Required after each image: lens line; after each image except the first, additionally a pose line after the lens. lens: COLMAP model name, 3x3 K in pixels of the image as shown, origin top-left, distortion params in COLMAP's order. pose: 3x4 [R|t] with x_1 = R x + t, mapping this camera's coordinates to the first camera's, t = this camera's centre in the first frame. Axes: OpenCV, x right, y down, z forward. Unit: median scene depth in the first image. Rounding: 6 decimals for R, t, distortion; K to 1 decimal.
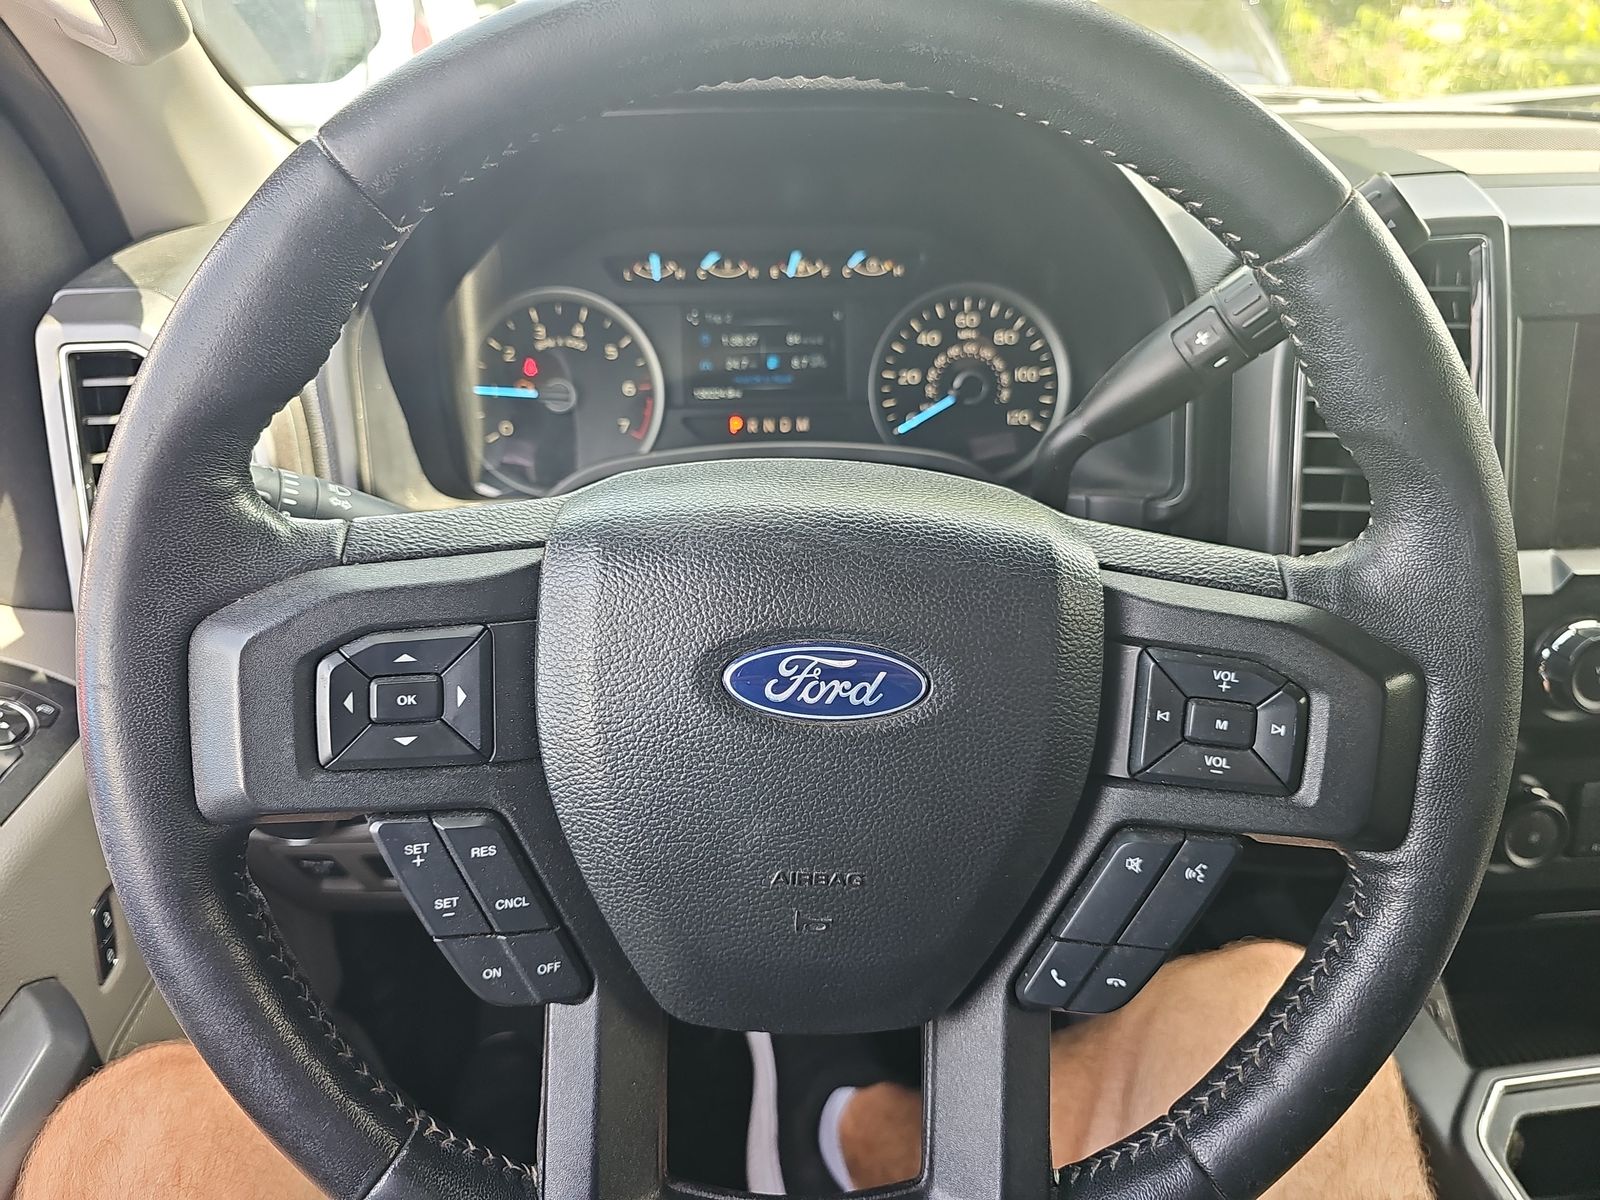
lens RADIAL K [[1072.2, 0, 806.3], [0, 1072.2, 594.8], [0, 0, 1]] dist [0.029078, -0.028093]
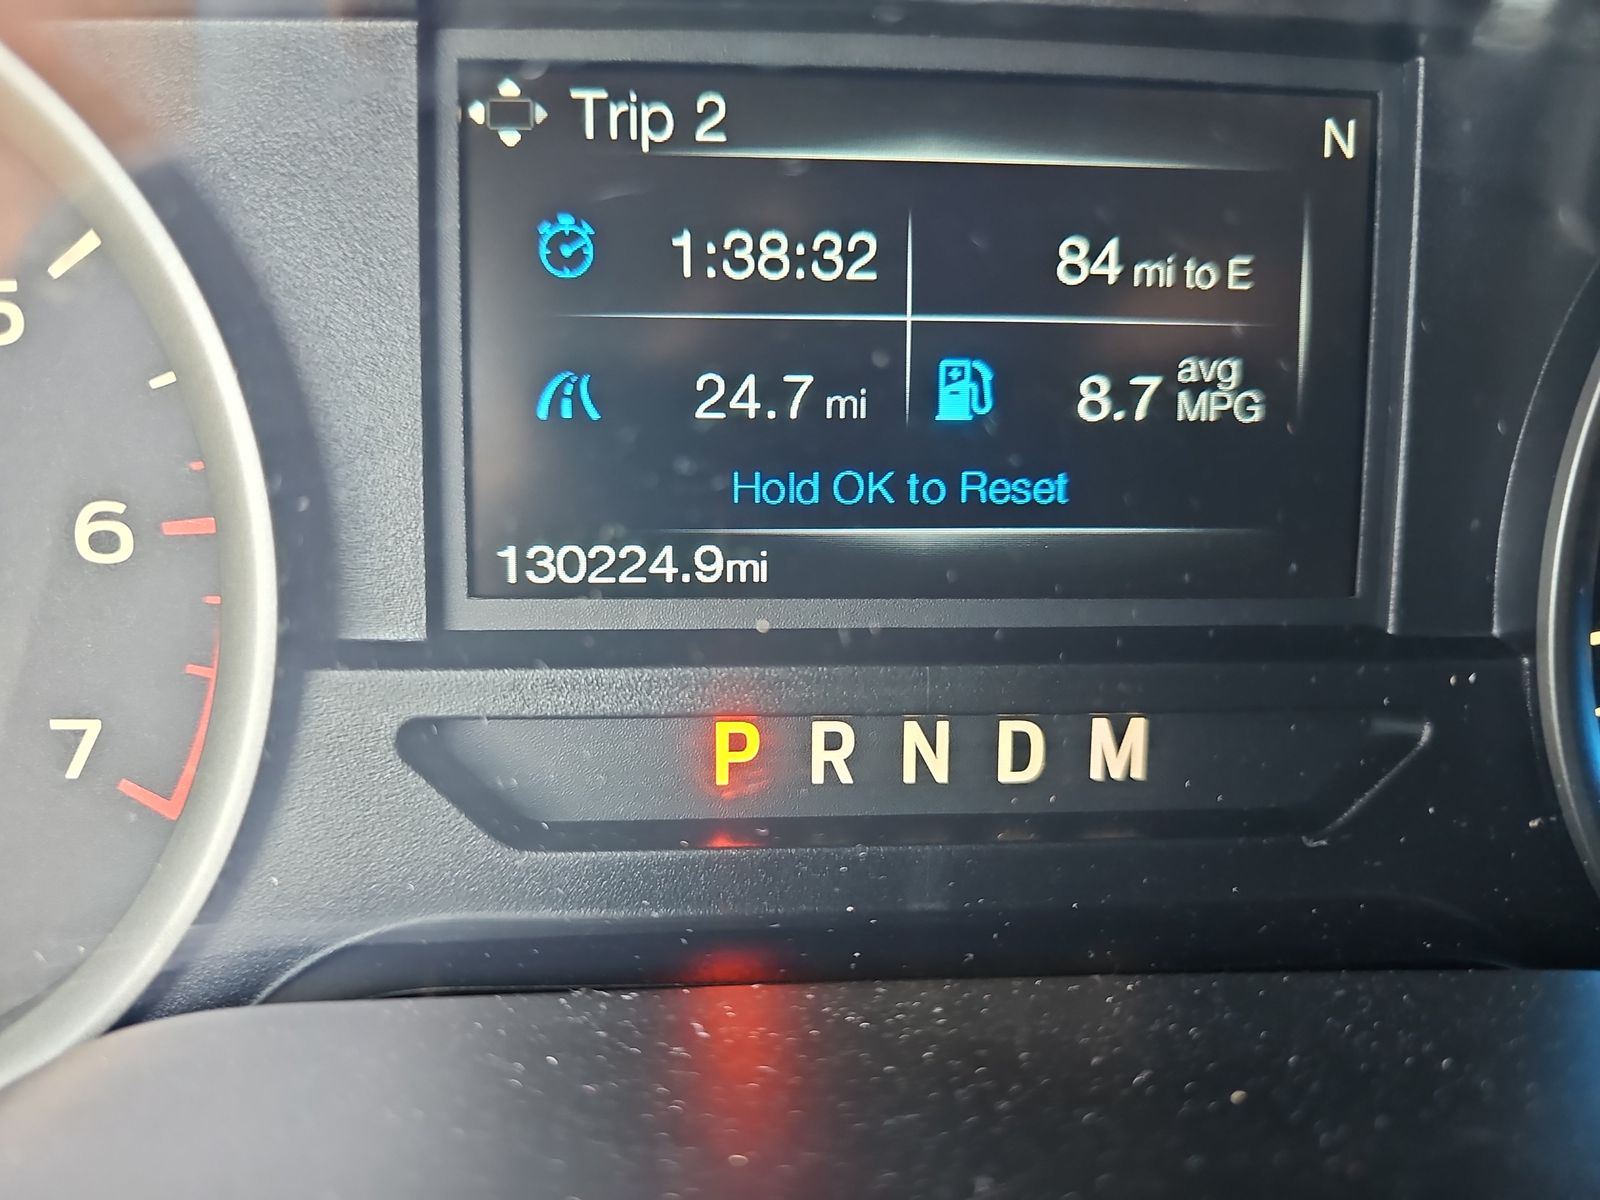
lens RADIAL K [[1072.2, 0, 795.9], [0, 1072.2, 598.5], [0, 0, 1]] dist [0.029078, -0.028093]
pose [[0.999477, 0.032349, -0.000235, -0.056597], [-0.032341, 0.999014, -0.030427, -0.177138], [-0.000749, 0.030419, 0.999537, 0.828018]]
